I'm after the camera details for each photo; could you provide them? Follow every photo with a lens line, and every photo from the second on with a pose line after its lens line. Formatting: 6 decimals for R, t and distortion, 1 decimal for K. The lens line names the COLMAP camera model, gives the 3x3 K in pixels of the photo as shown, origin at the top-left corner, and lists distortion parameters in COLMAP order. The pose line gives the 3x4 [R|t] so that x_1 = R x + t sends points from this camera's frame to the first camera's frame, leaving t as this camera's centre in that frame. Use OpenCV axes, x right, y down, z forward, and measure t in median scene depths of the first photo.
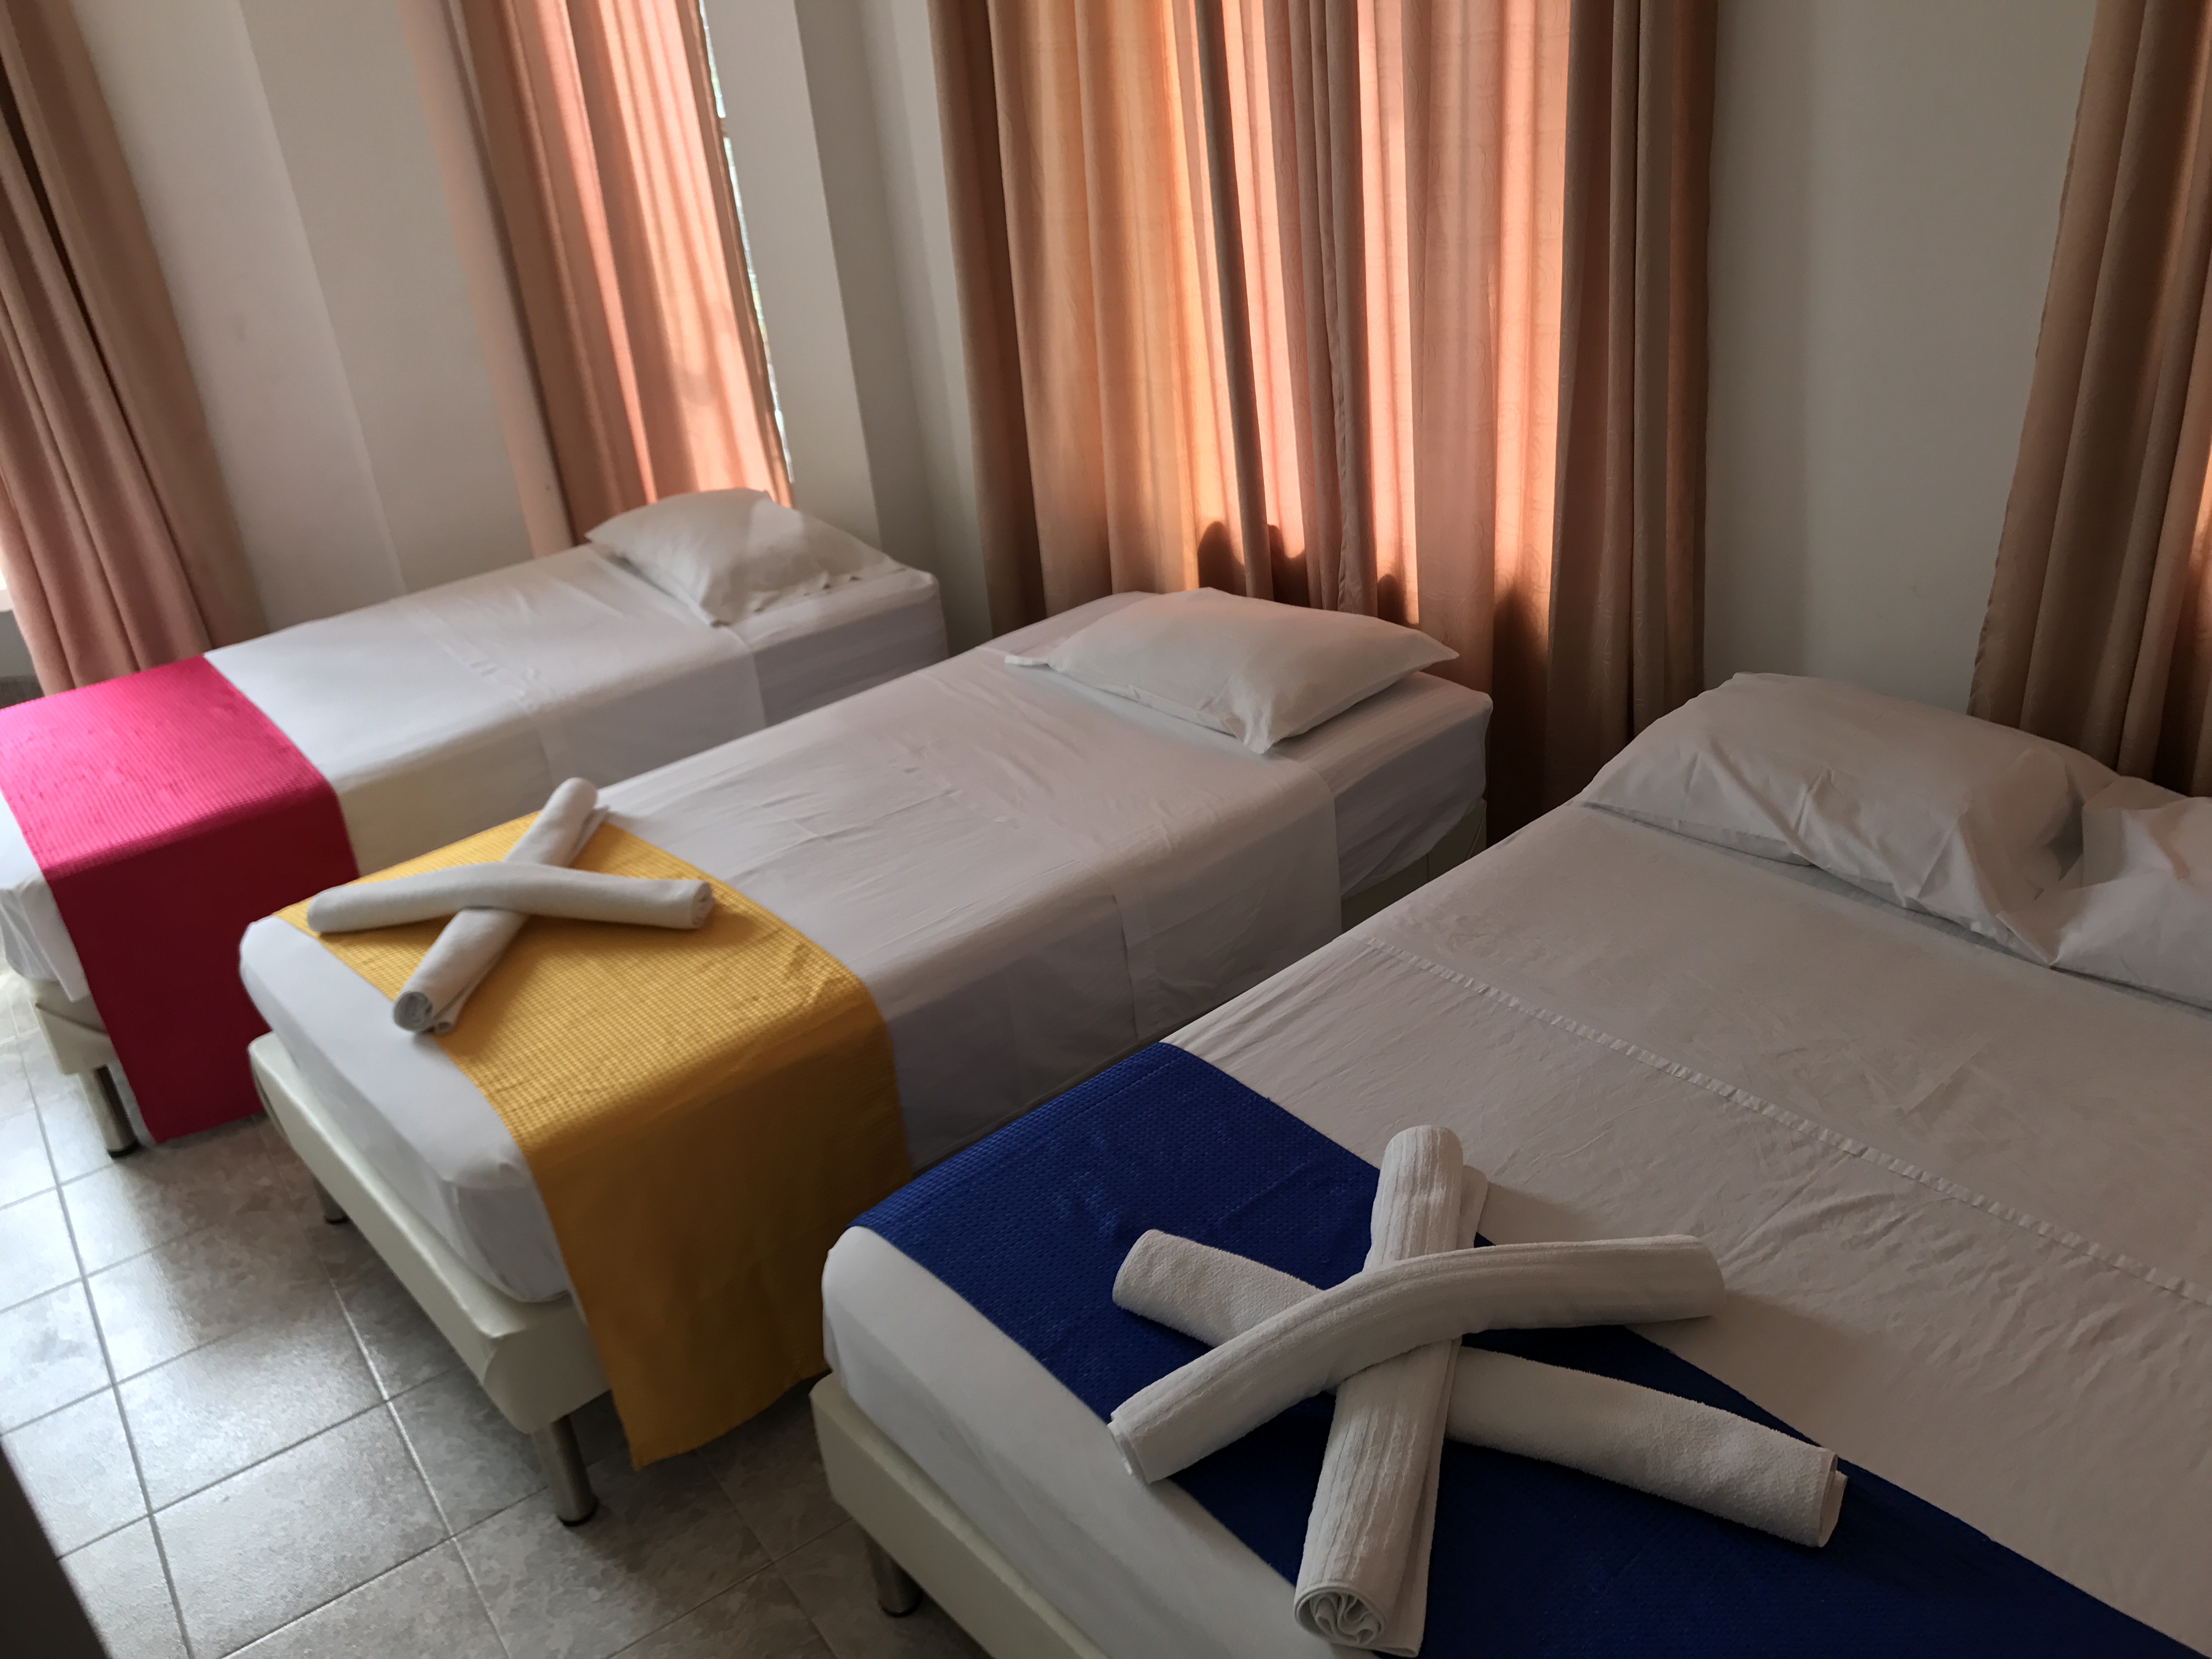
lens RADIAL K [[1844.1, 0, 1091.5], [0, 1844.1, 820.0], [0, 0, 1]] dist [0.046178, -0.064026]
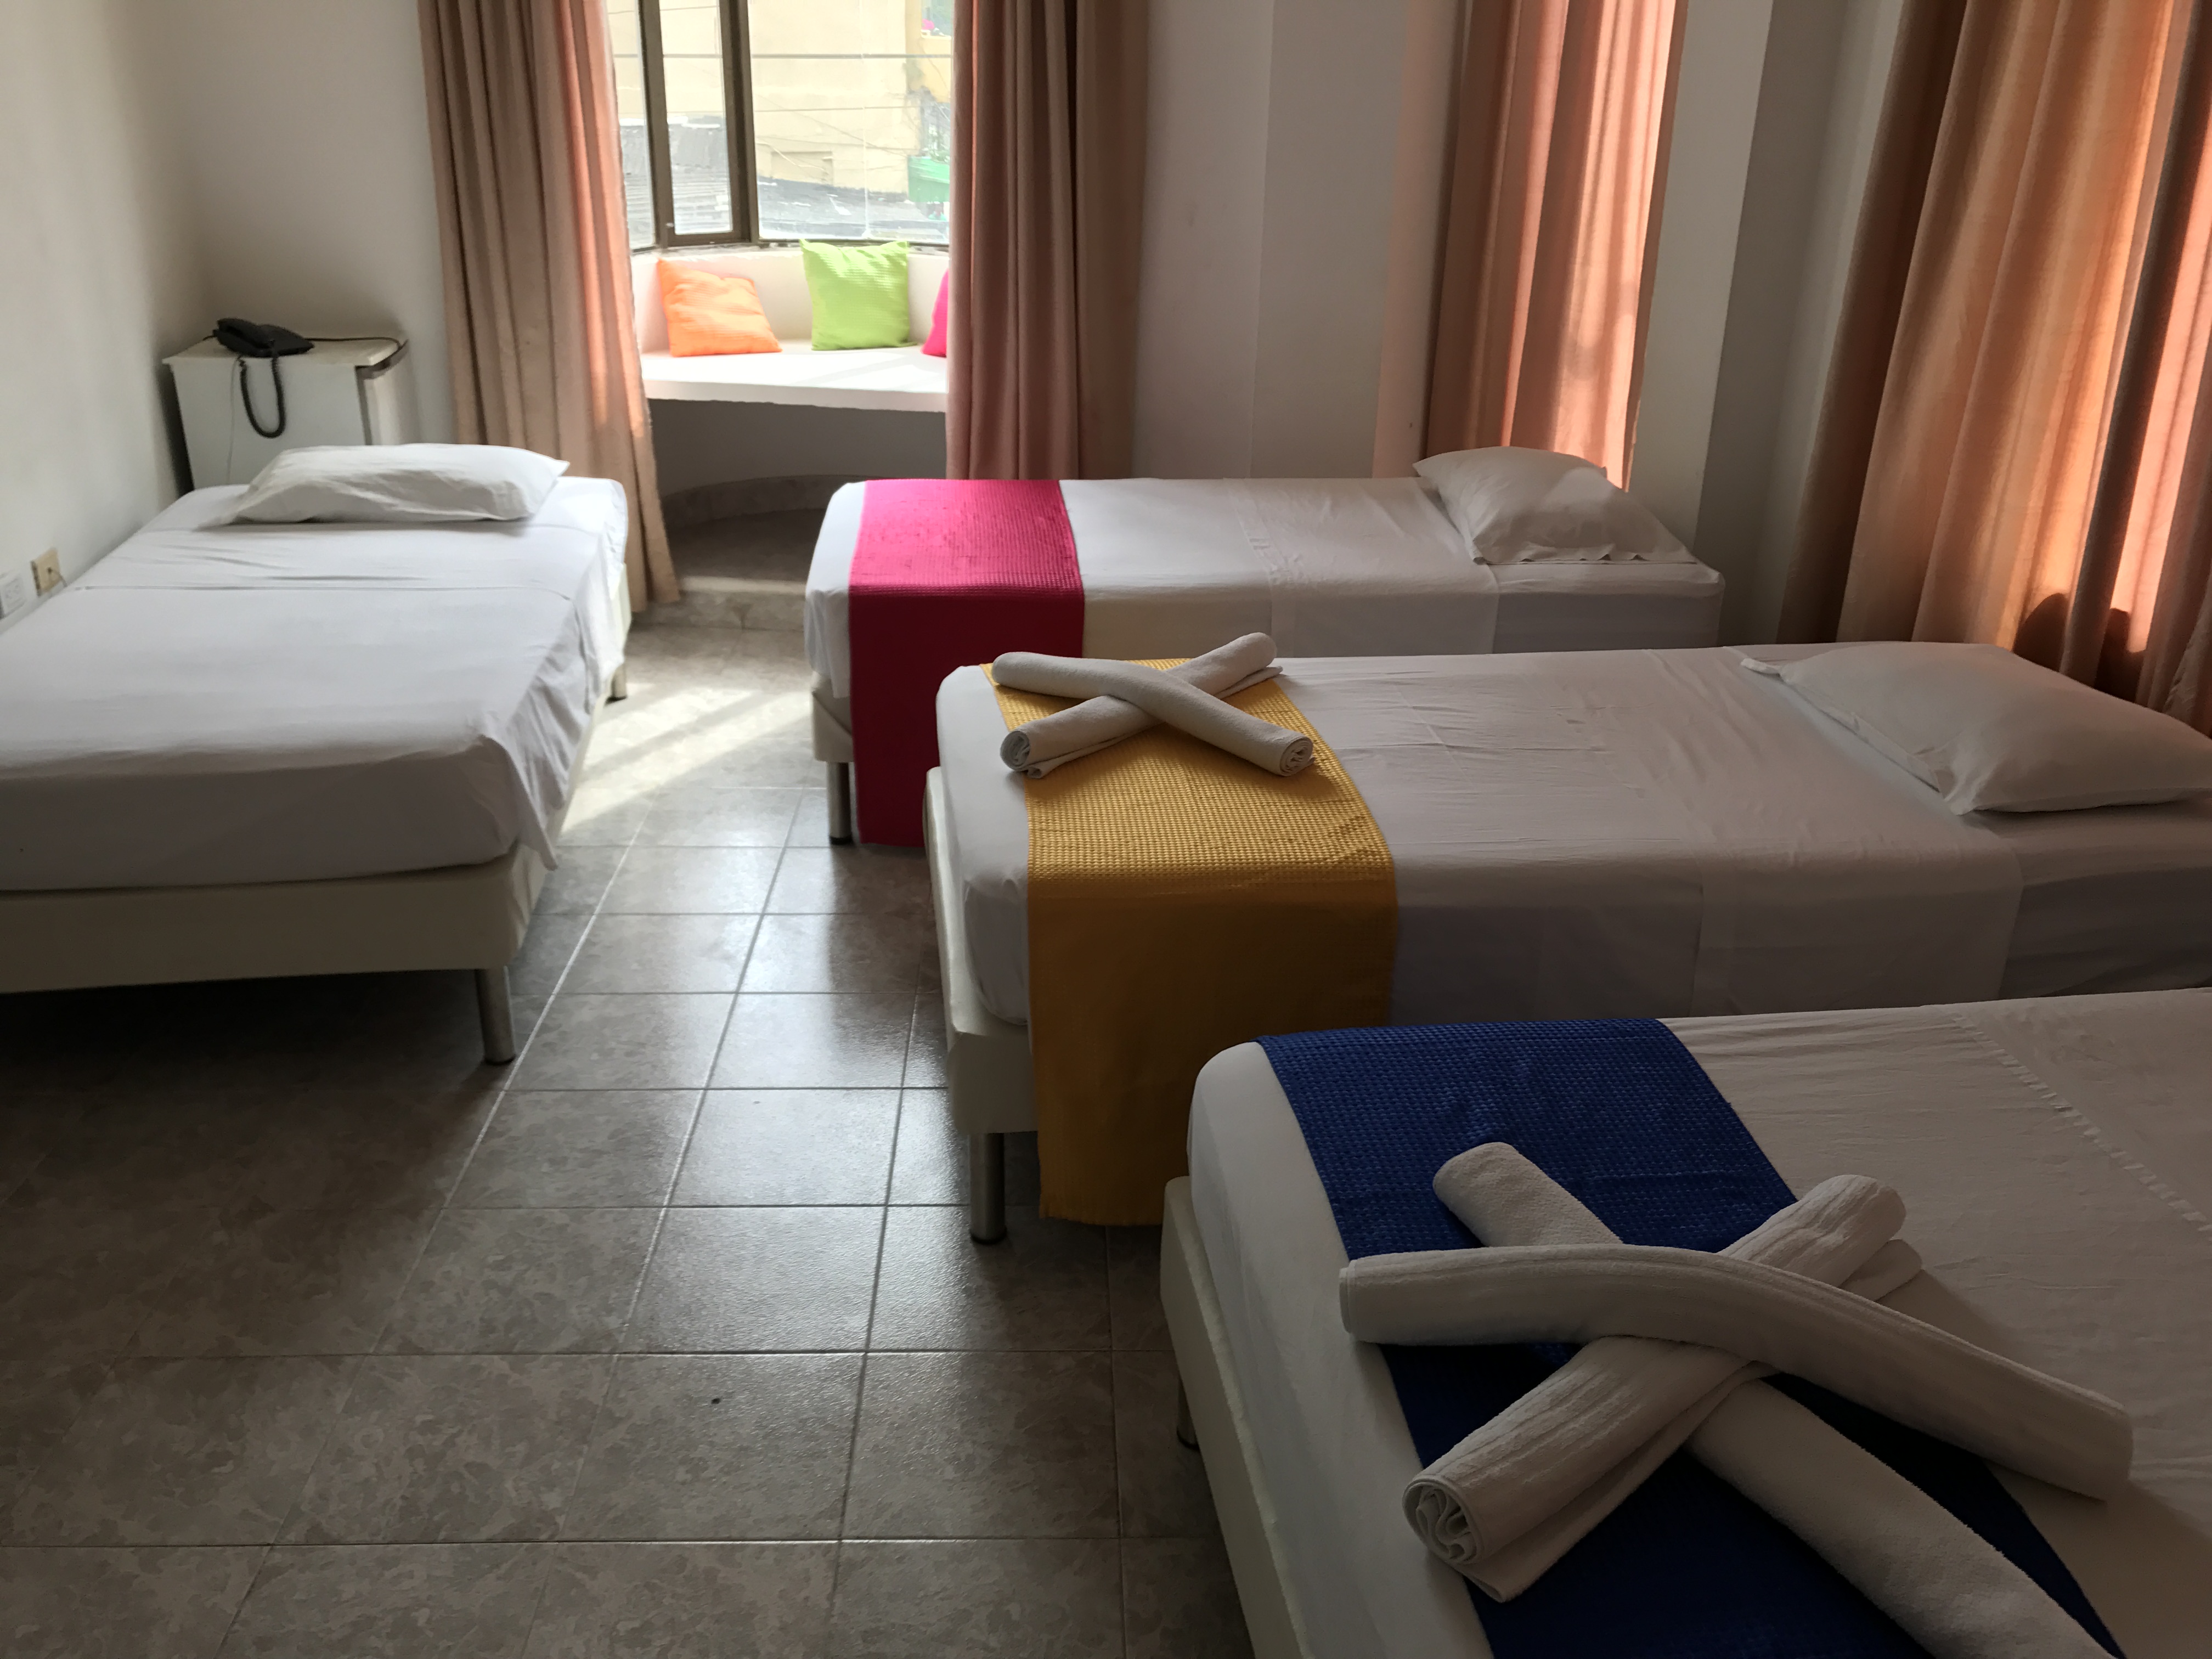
lens RADIAL K [[1844.1, 0, 1091.0], [0, 1844.1, 830.1], [0, 0, 1]] dist [0.046178, -0.064026]
pose [[0.823403, 0.313579, -0.472944, 0.175783], [-0.332747, 0.941931, 0.045215, 0.069339], [0.459659, 0.120140, 0.879932, 0.041555]]
